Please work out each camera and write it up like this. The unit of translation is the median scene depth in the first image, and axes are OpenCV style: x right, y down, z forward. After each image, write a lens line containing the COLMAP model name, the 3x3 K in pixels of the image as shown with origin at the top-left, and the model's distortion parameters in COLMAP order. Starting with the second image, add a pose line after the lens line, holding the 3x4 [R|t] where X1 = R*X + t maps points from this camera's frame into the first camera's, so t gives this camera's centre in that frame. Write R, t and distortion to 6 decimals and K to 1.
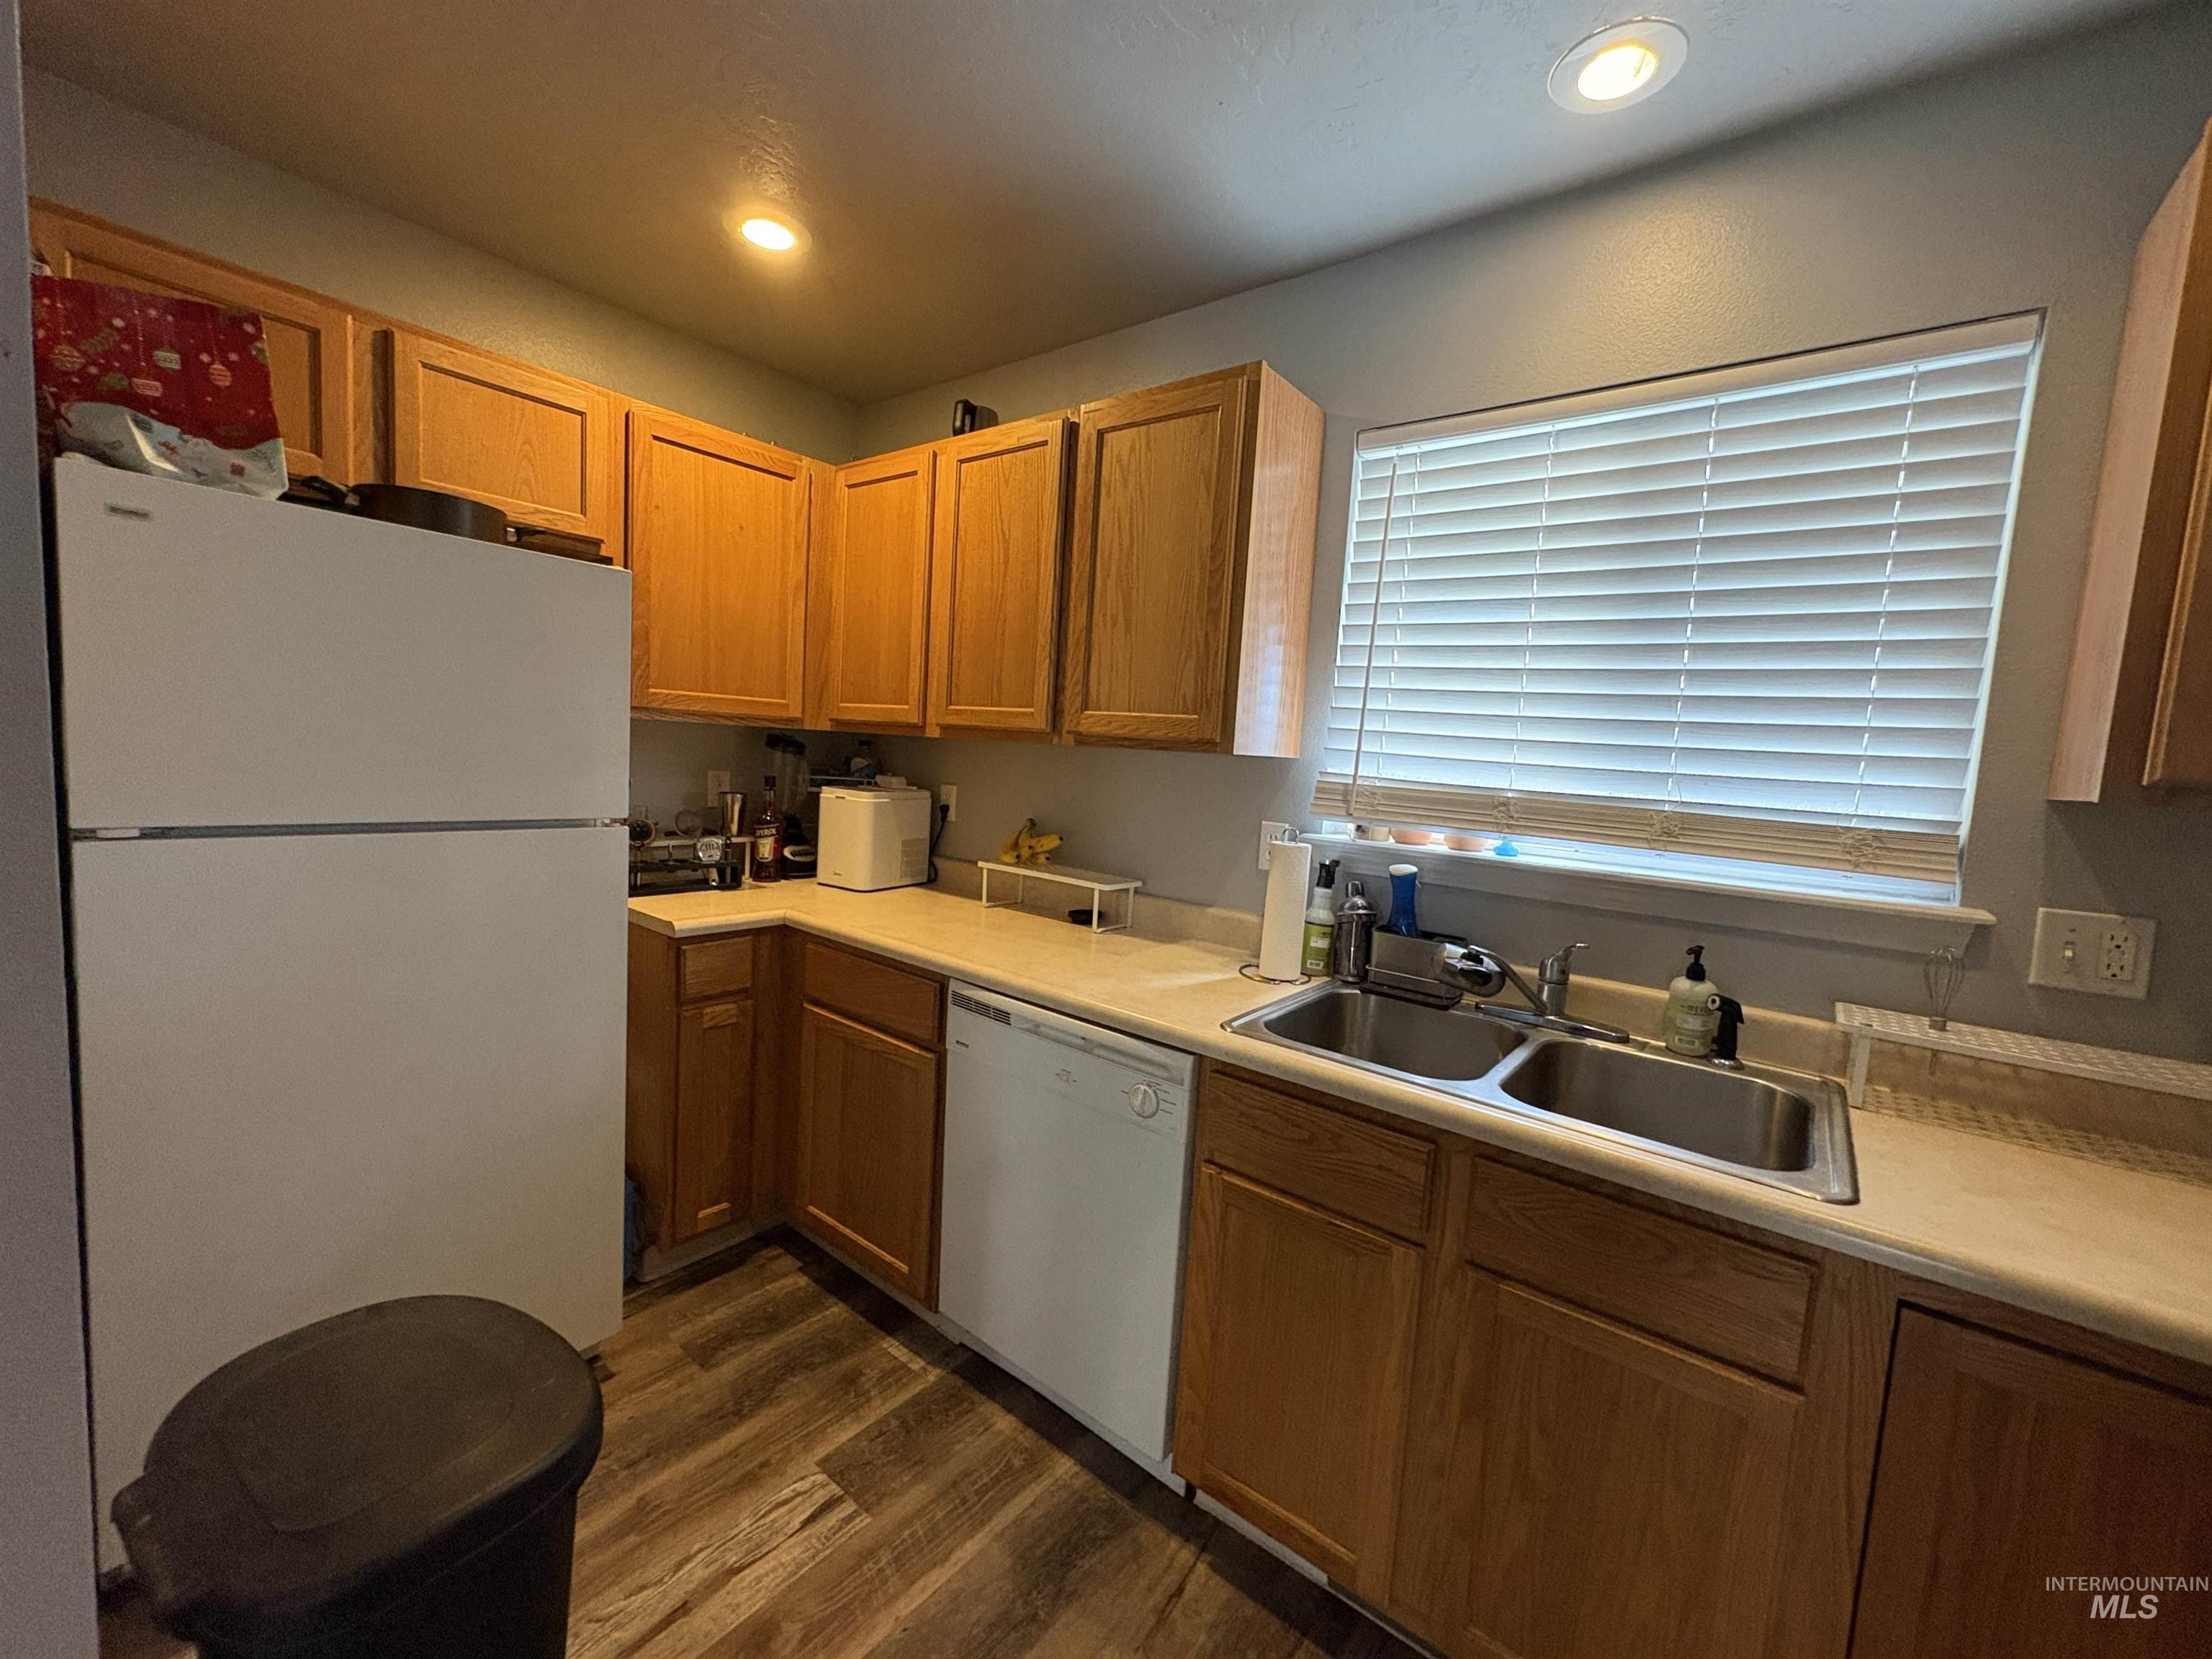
lens RADIAL K [[880.5, 0, 1102.7], [0, 880.5, 830.8], [0, 0, 1]] dist [0.000050, 0.000103]
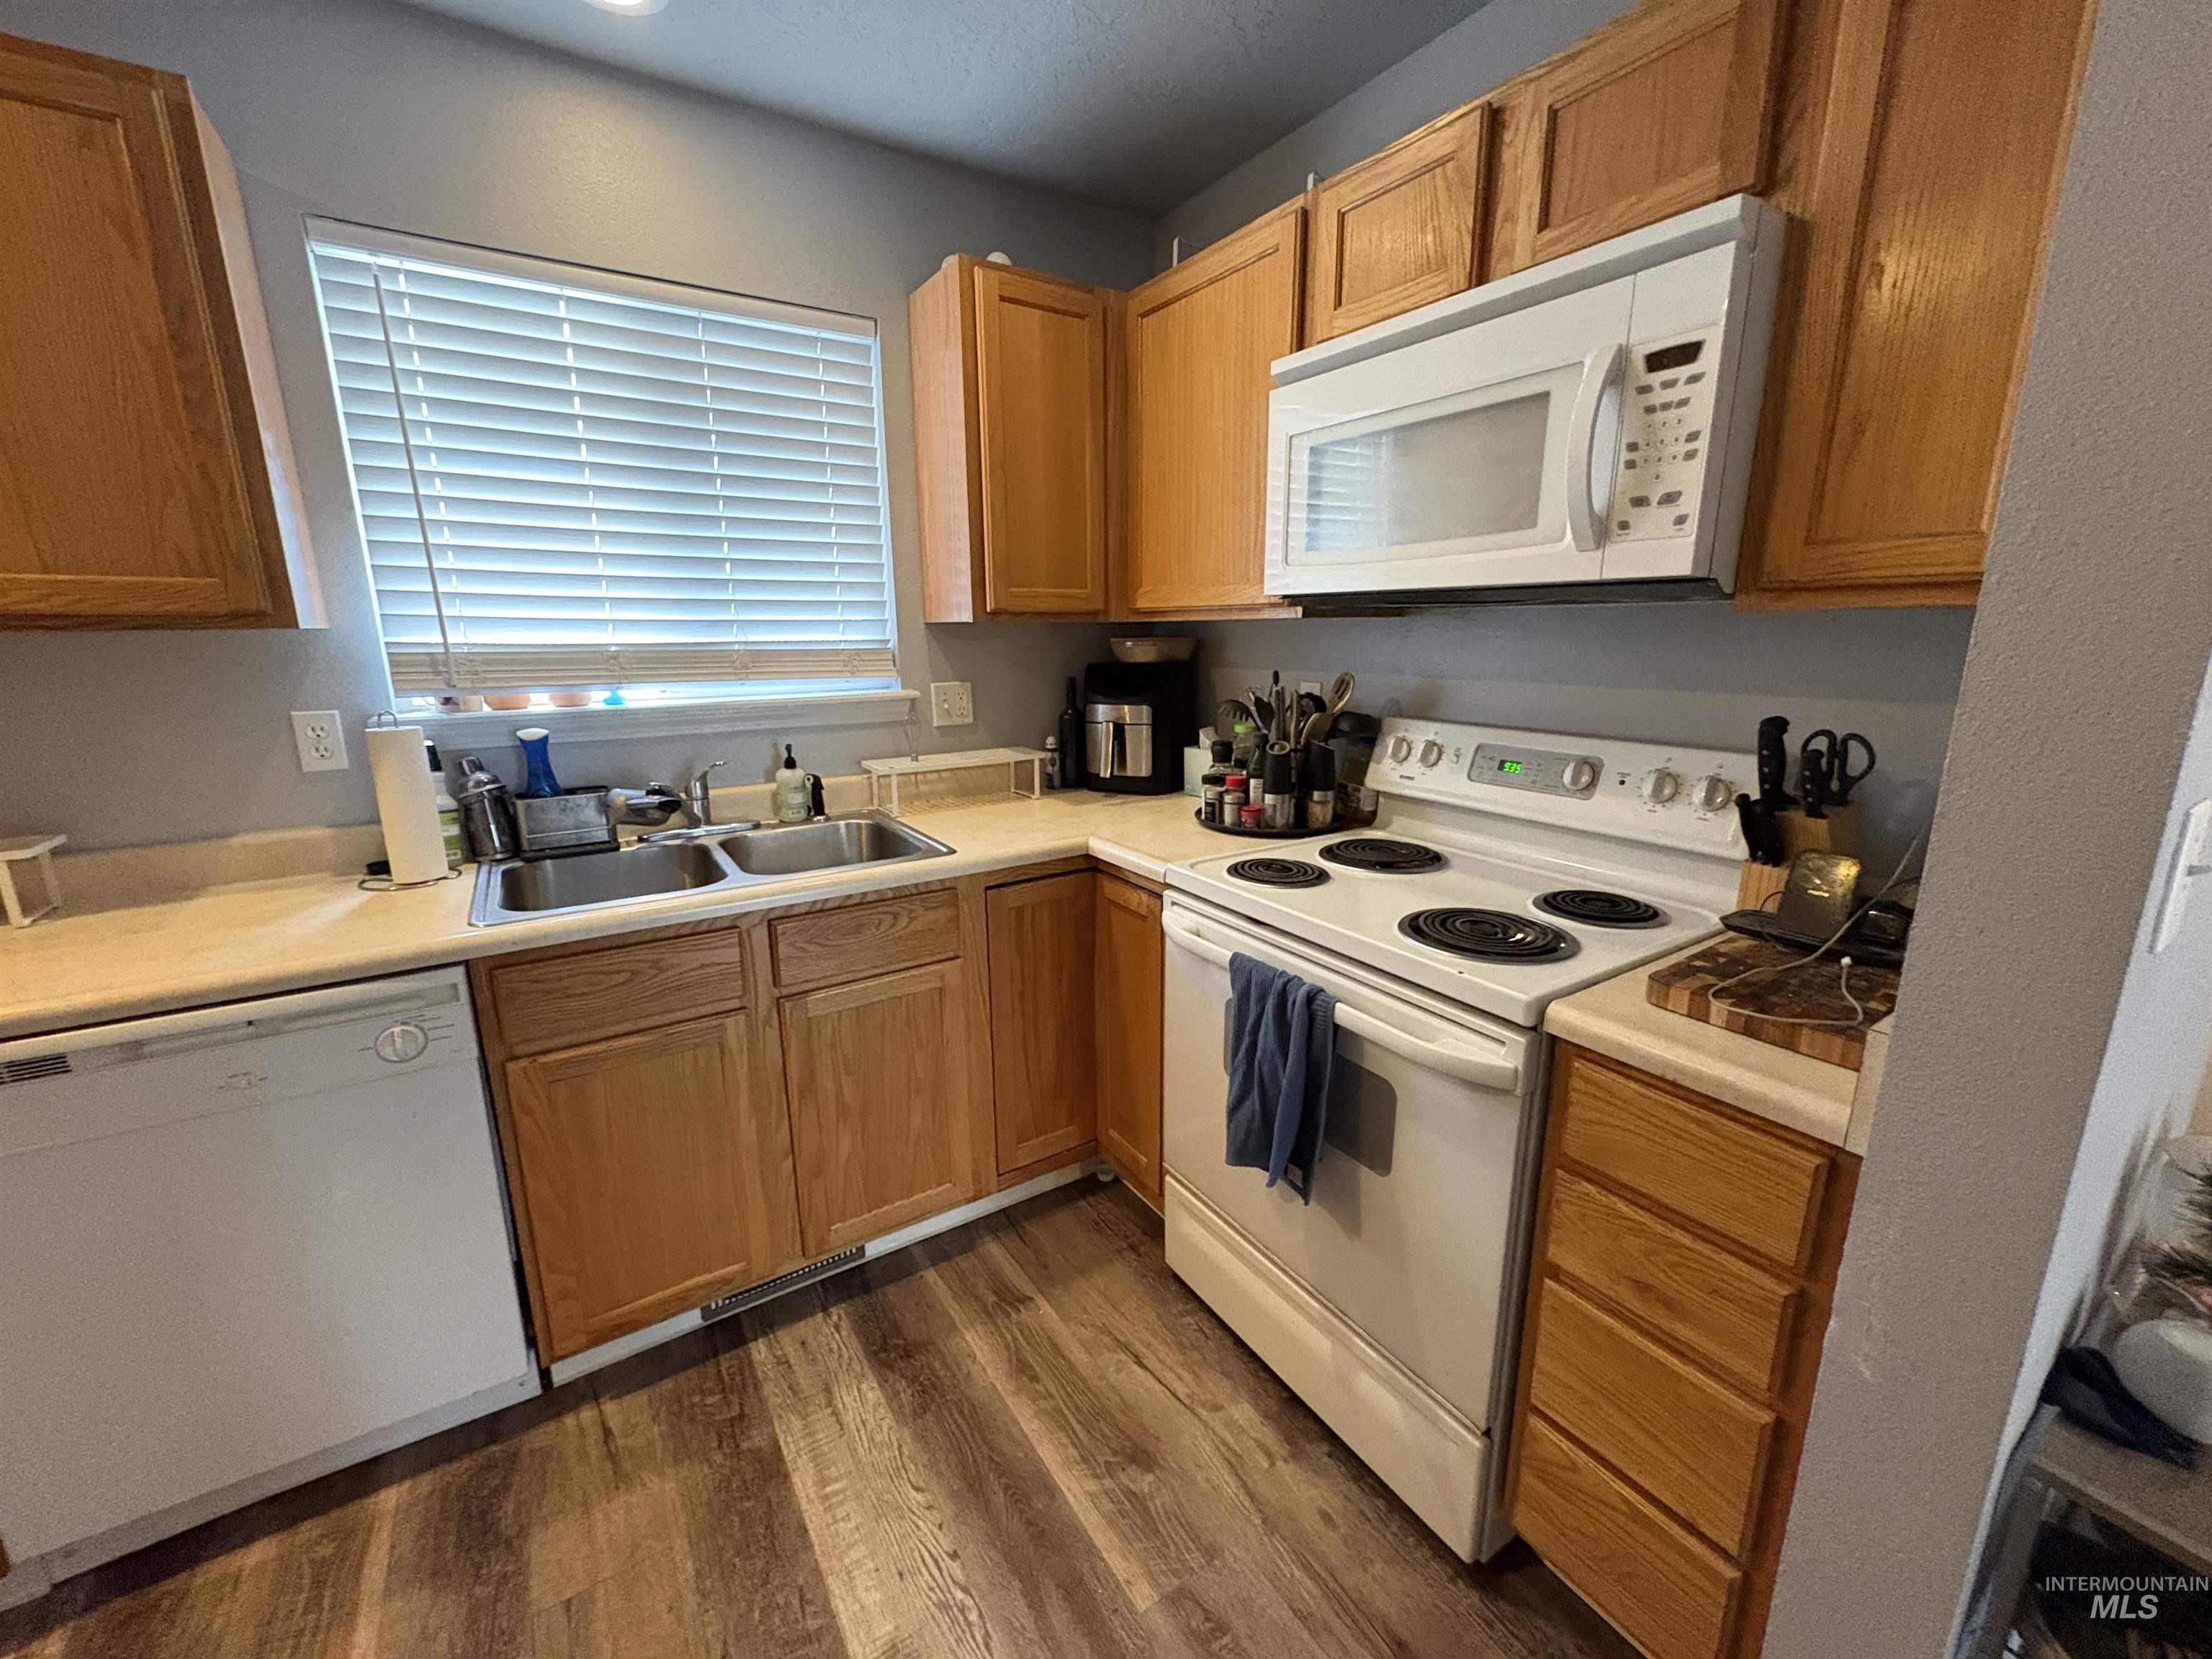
lens RADIAL K [[880.5, 0, 1102.7], [0, 880.5, 830.8], [0, 0, 1]] dist [0.000050, 0.000103]
pose [[0.316374, -0.276130, 0.907557, -0.454331], [0.117002, 0.960752, 0.251528, -0.029954], [-0.941392, 0.026609, 0.336265, 0.056767]]
